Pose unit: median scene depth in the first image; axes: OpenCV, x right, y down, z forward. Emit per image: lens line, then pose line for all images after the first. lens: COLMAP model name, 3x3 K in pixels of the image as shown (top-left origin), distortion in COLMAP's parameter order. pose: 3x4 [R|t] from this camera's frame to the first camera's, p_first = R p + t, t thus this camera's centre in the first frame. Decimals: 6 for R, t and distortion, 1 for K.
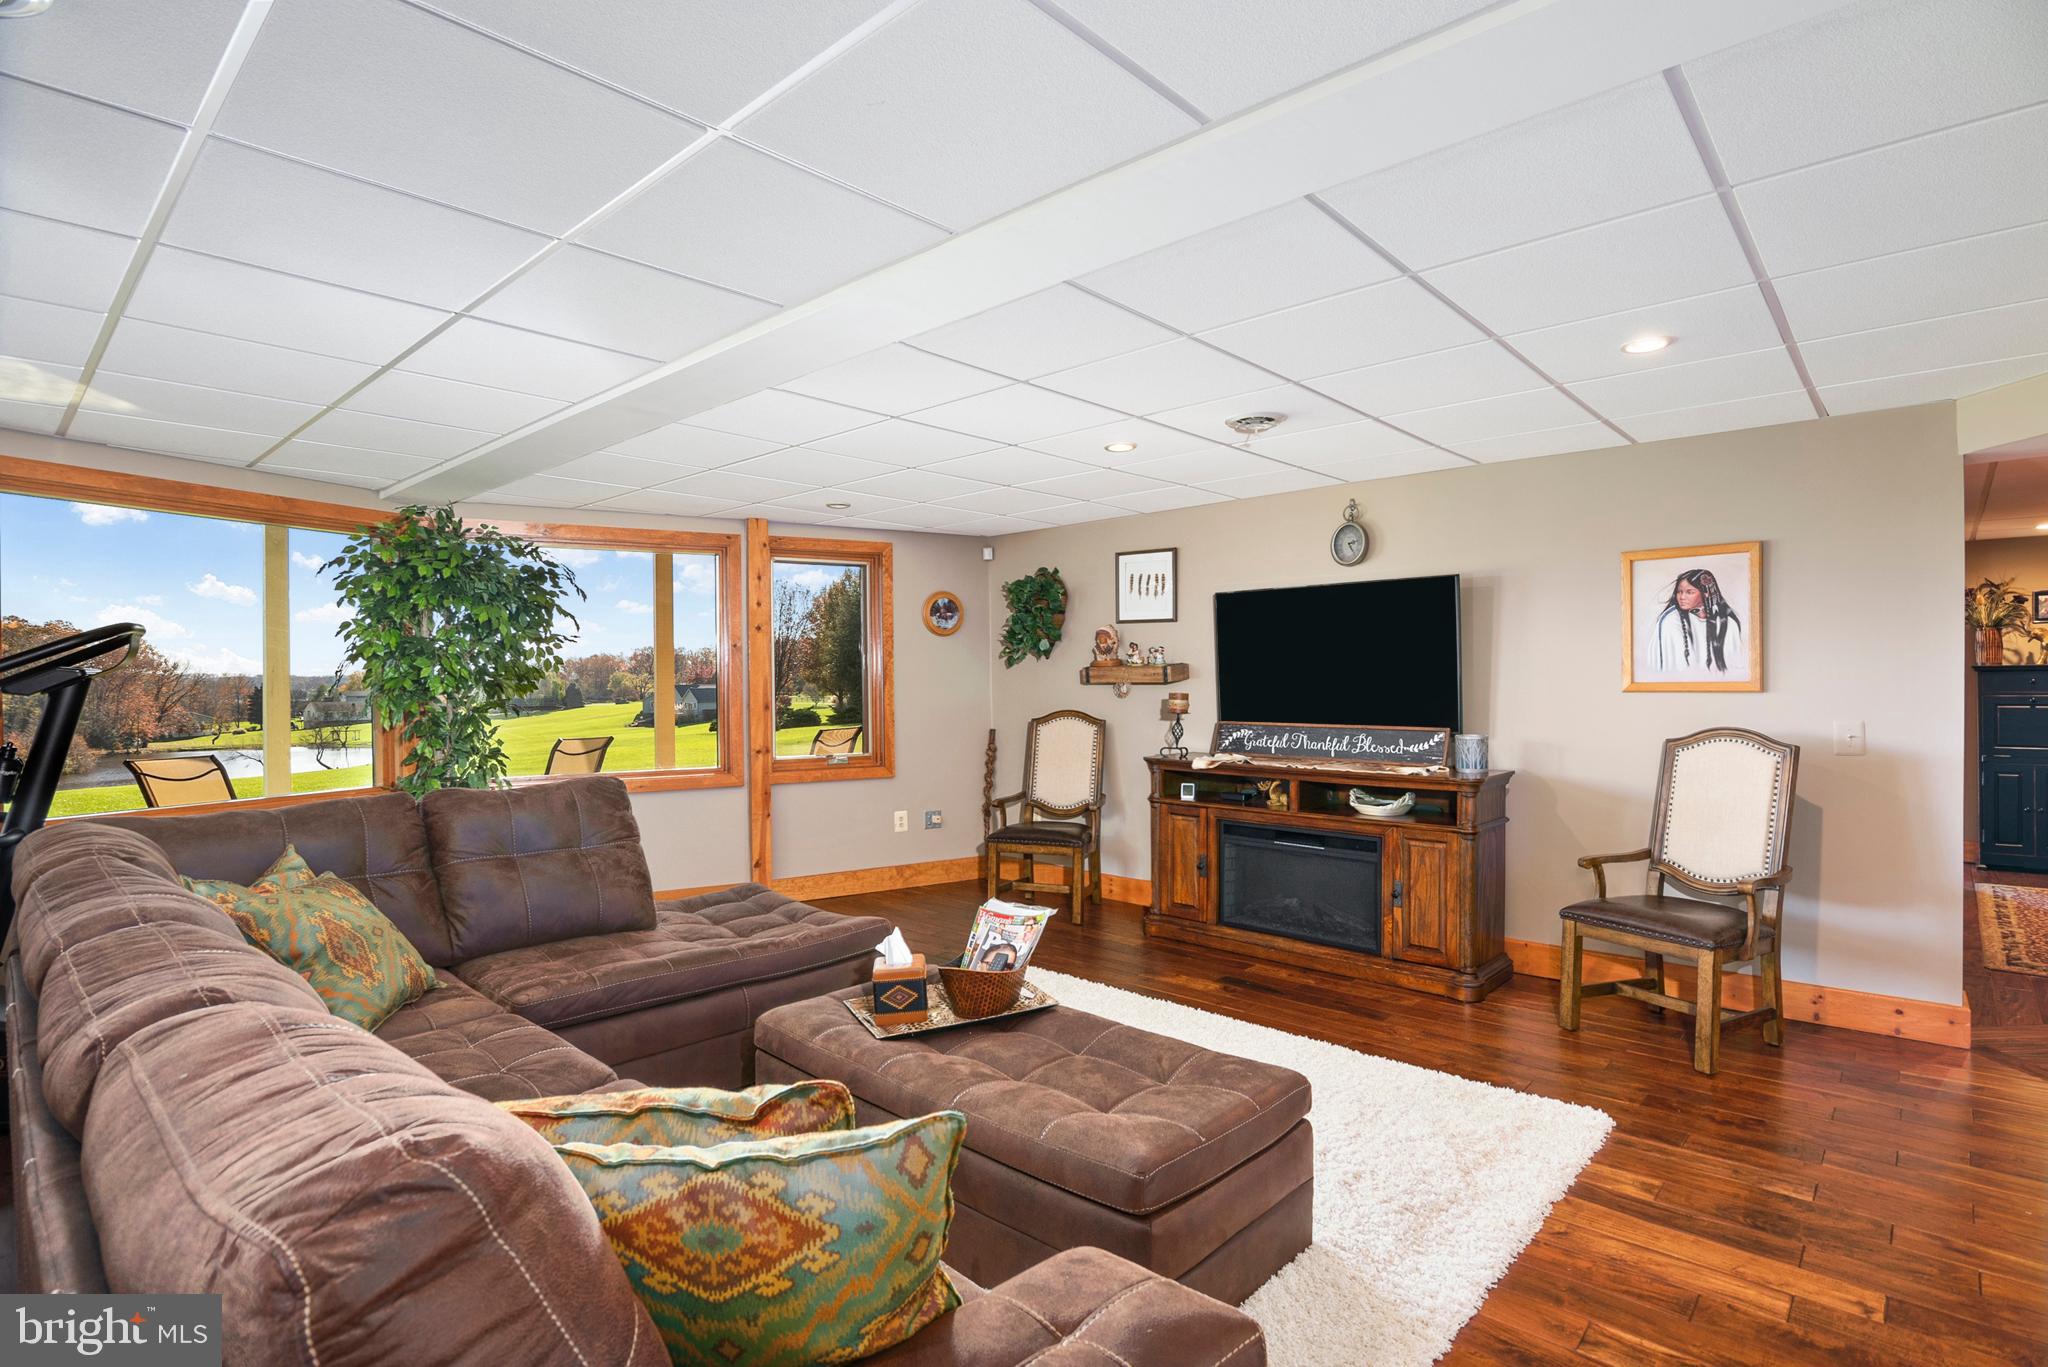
lens RADIAL K [[1011.7, 0, 1024.0], [0, 1011.7, 683.5], [0, 0, 1]] dist [-0.001338, -0.000229]
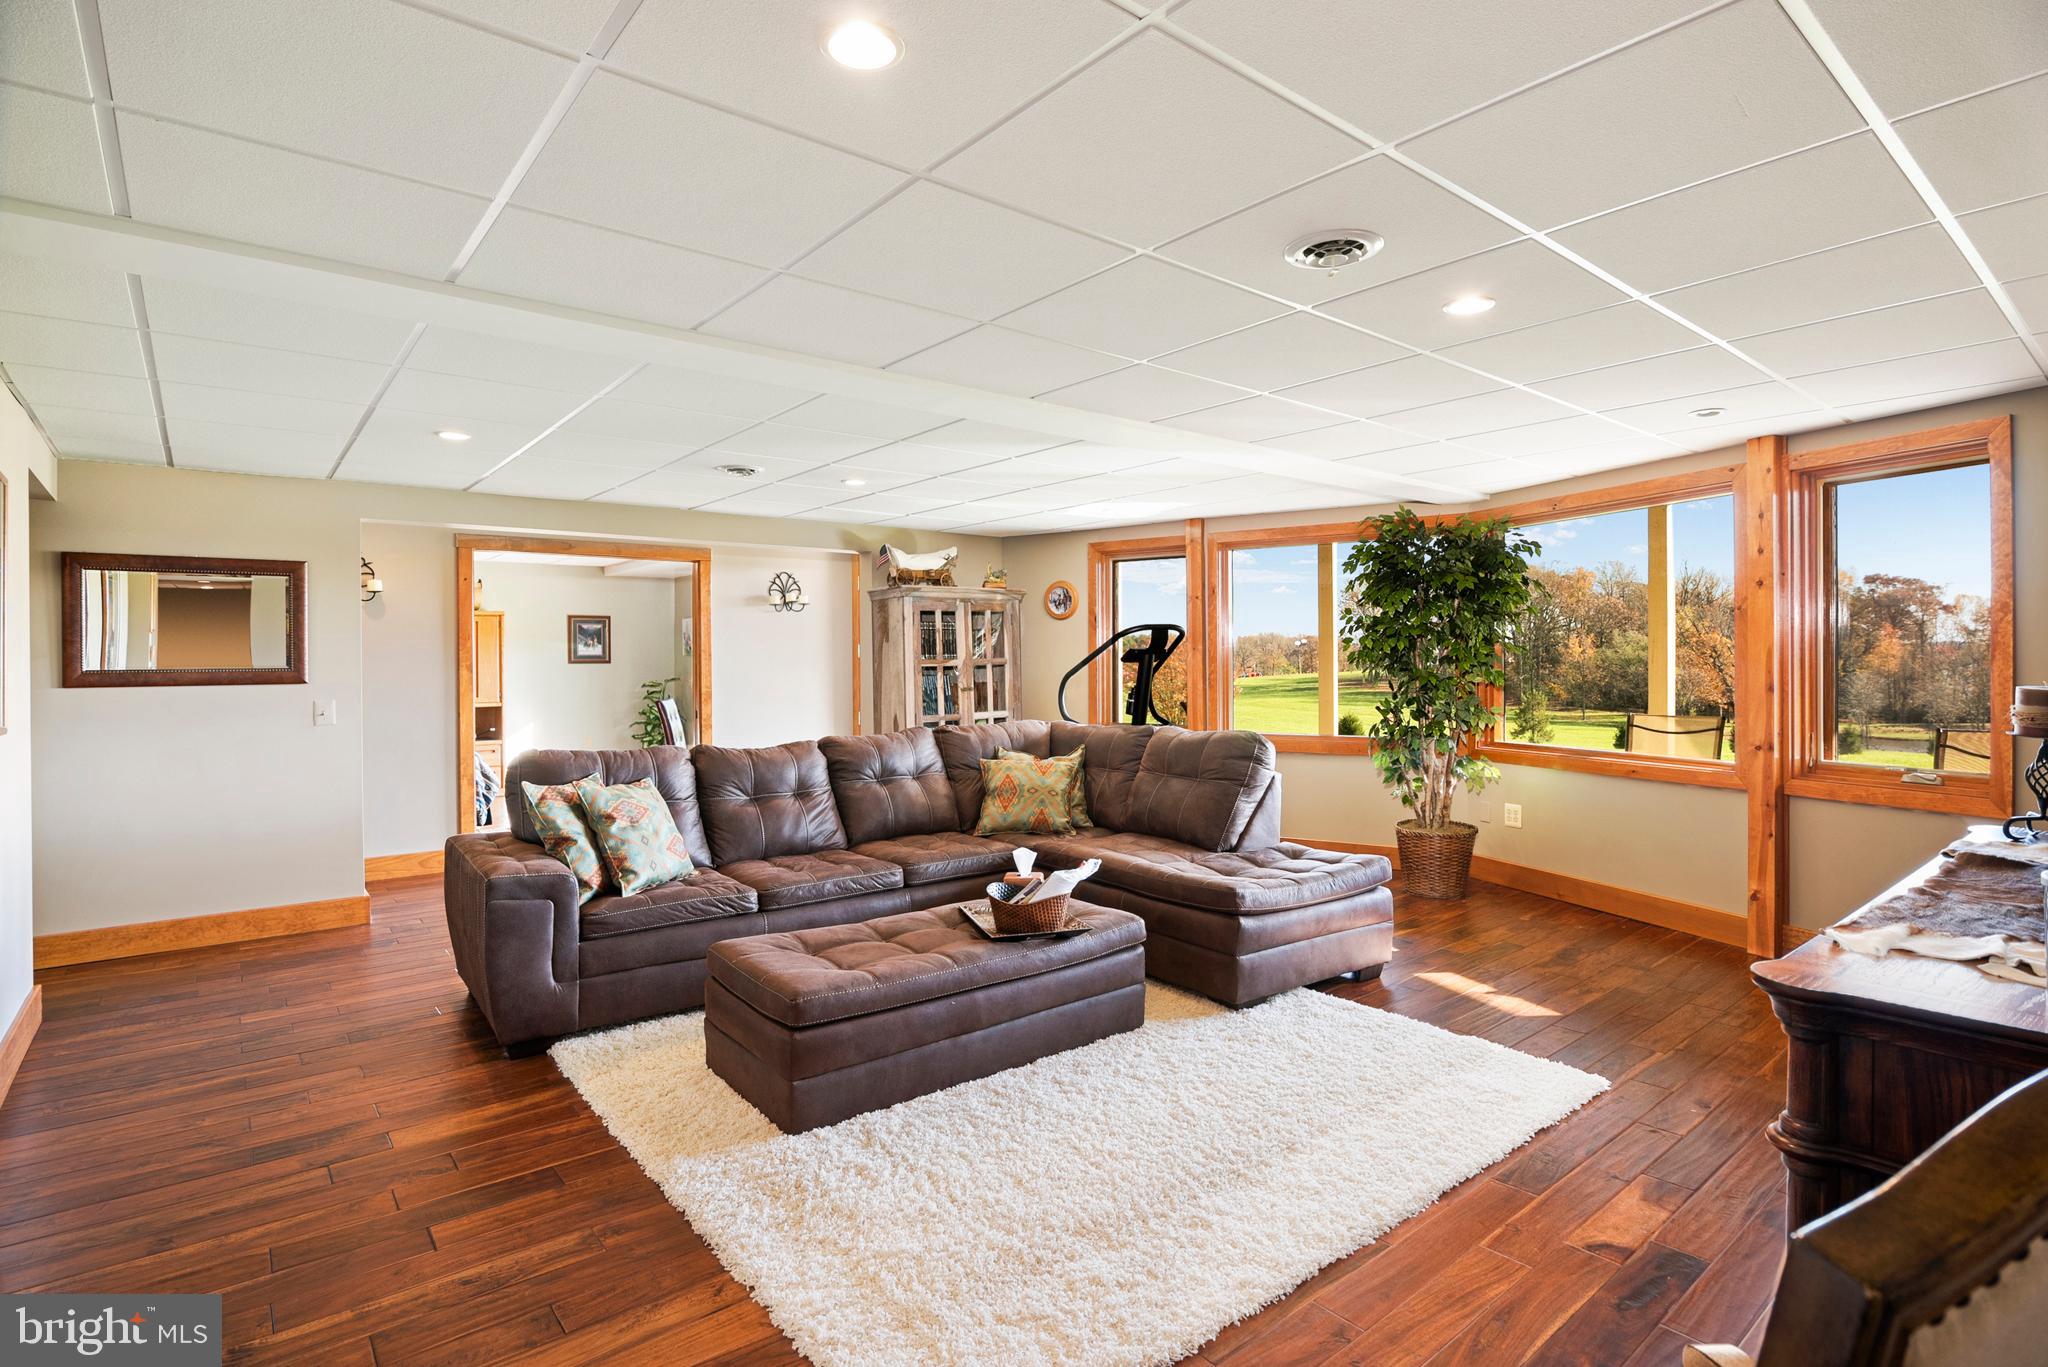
lens RADIAL K [[1011.7, 0, 1024.0], [0, 1011.7, 683.5], [0, 0, 1]] dist [-0.001338, -0.000229]
pose [[-0.139097, 0.034016, -0.989694, 0.789647], [0.004747, 0.999421, 0.033683, -0.012077], [0.990267, -0.000013, -0.139178, 0.806750]]
